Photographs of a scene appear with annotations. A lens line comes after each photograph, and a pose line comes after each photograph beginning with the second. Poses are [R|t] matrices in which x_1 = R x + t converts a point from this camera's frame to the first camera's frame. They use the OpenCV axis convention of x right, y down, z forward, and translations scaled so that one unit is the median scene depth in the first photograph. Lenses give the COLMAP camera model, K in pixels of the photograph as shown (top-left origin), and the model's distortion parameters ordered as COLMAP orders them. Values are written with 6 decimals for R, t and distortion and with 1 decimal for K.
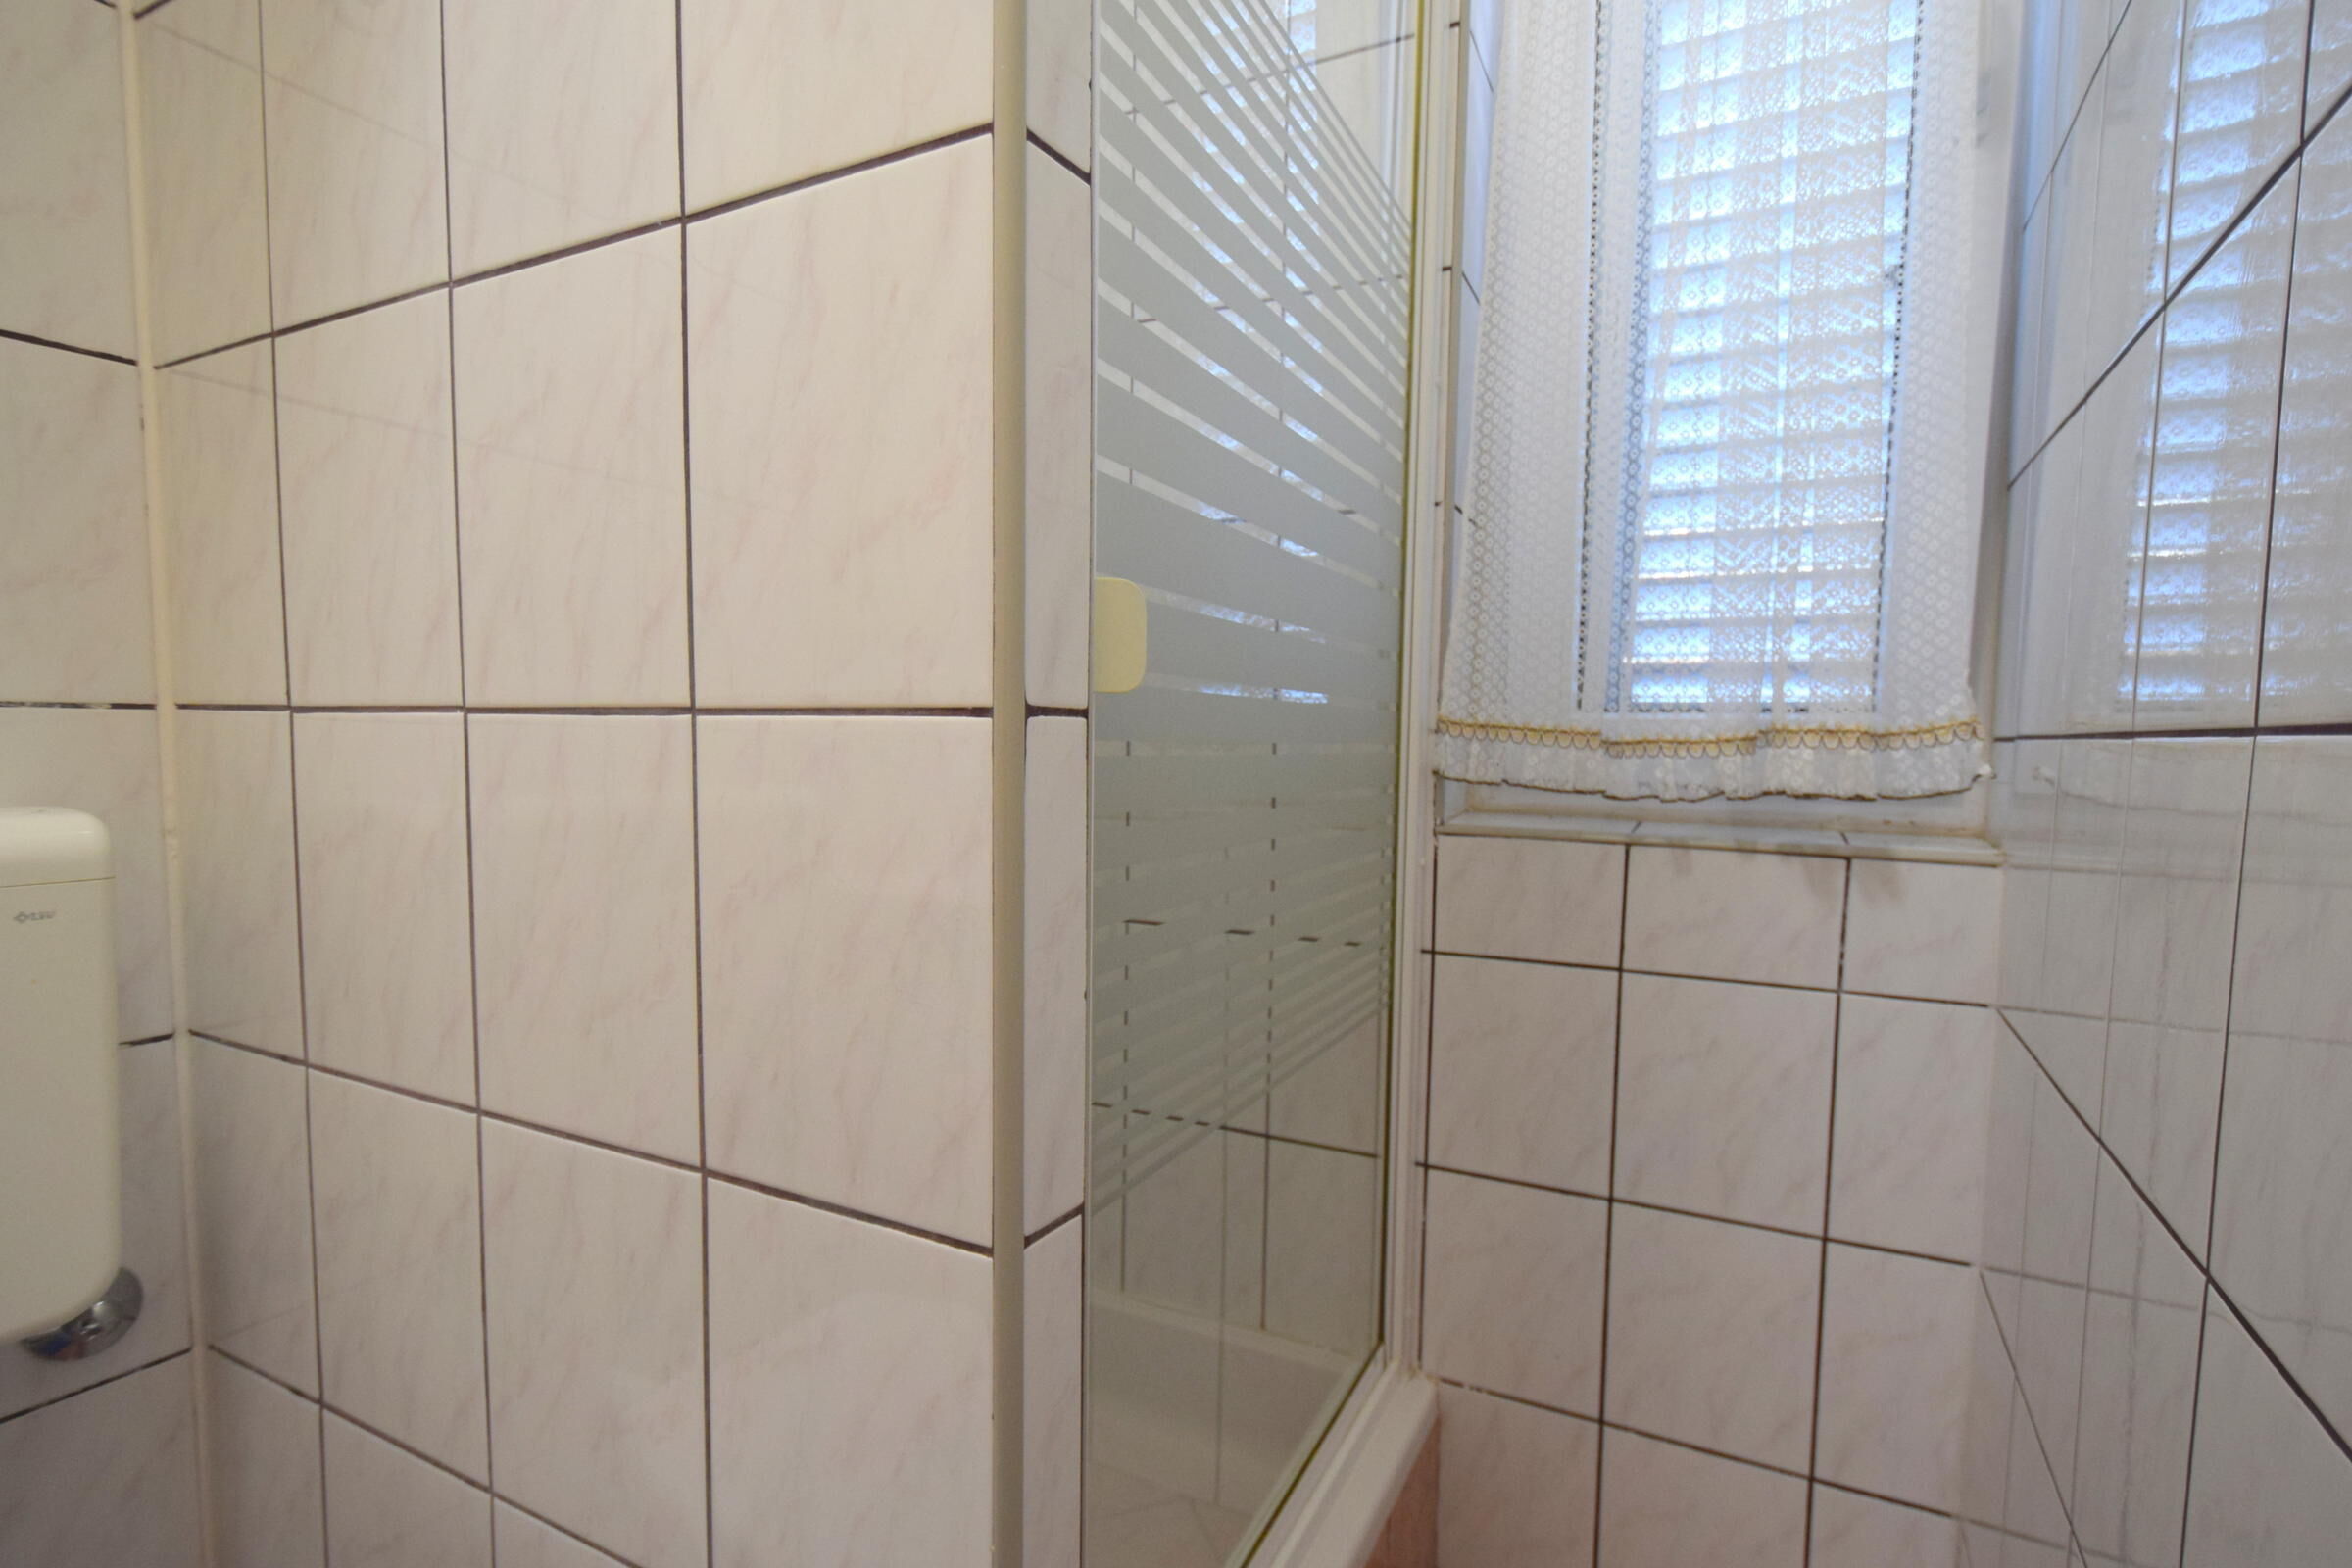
lens RADIAL K [[1040.2, 0, 1176.0], [0, 1040.2, 784.0], [0, 0, 1]] dist [-0.015931, 0.000324]
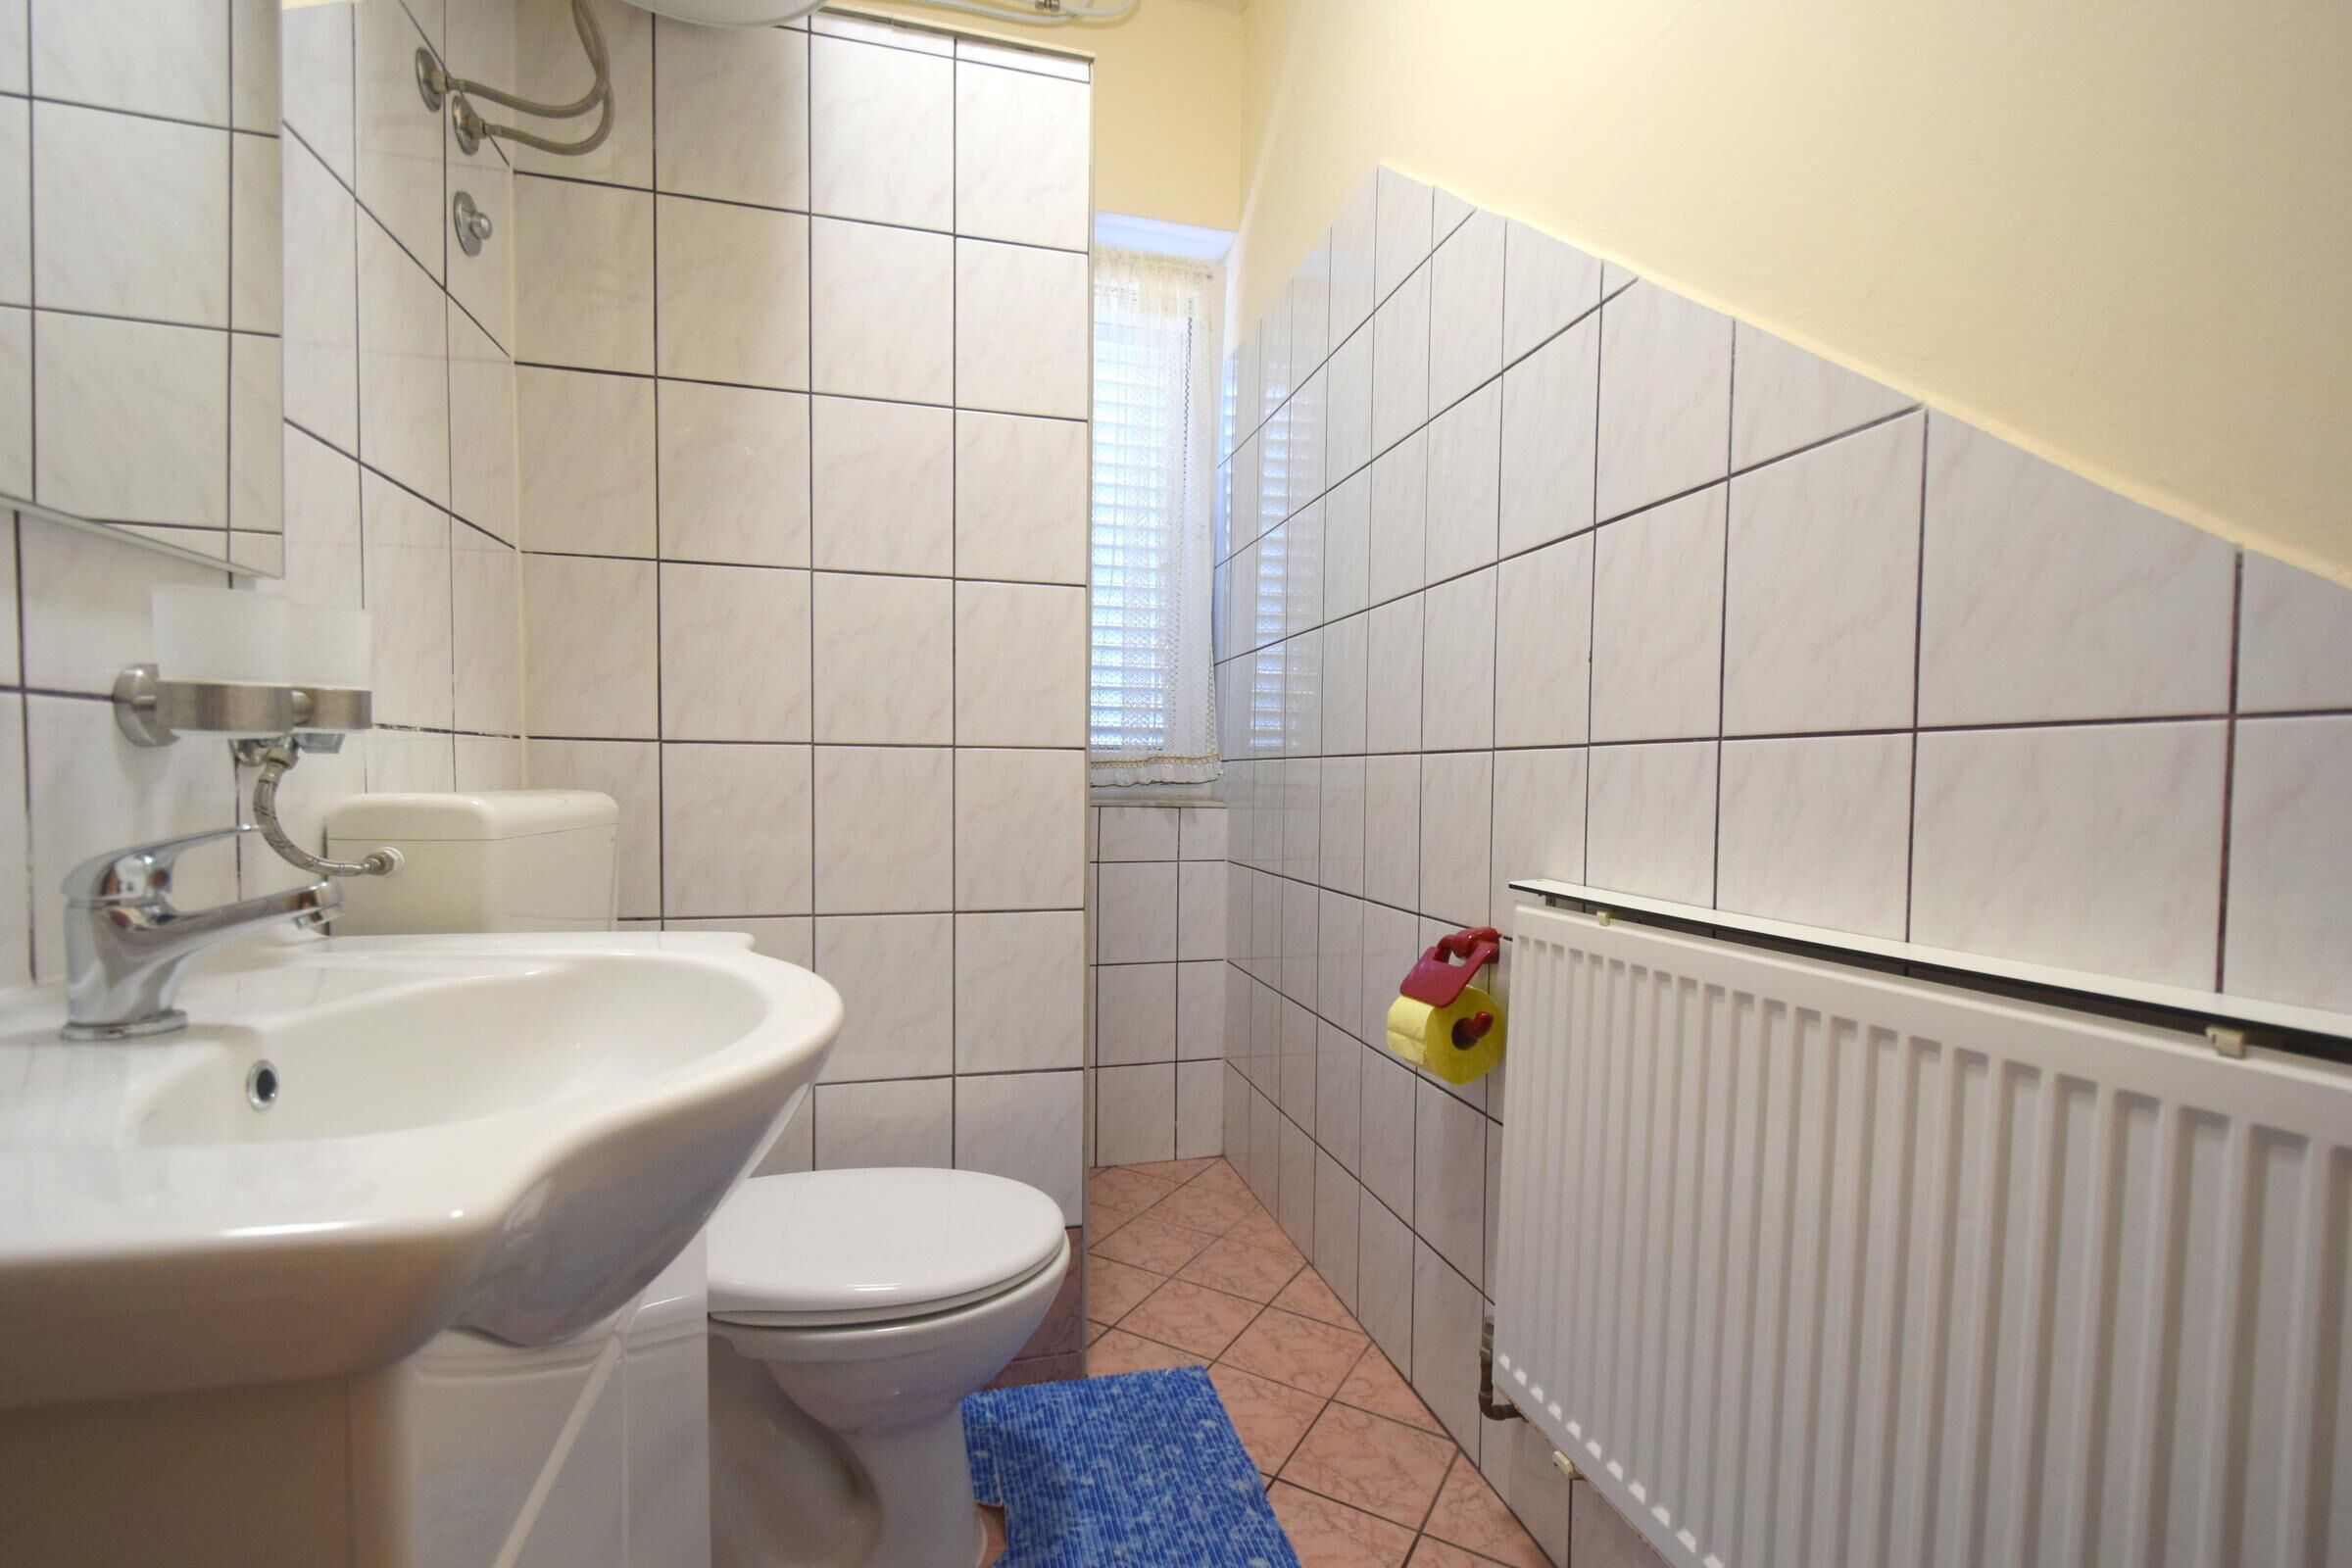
lens RADIAL K [[1040.2, 0, 1176.0], [0, 1040.2, 784.0], [0, 0, 1]] dist [-0.015931, 0.000324]
pose [[0.725382, -0.012581, 0.688231, -1.110440], [0.032699, 0.999334, -0.016197, 0.055633], [-0.687569, 0.034253, 0.725311, -0.841578]]
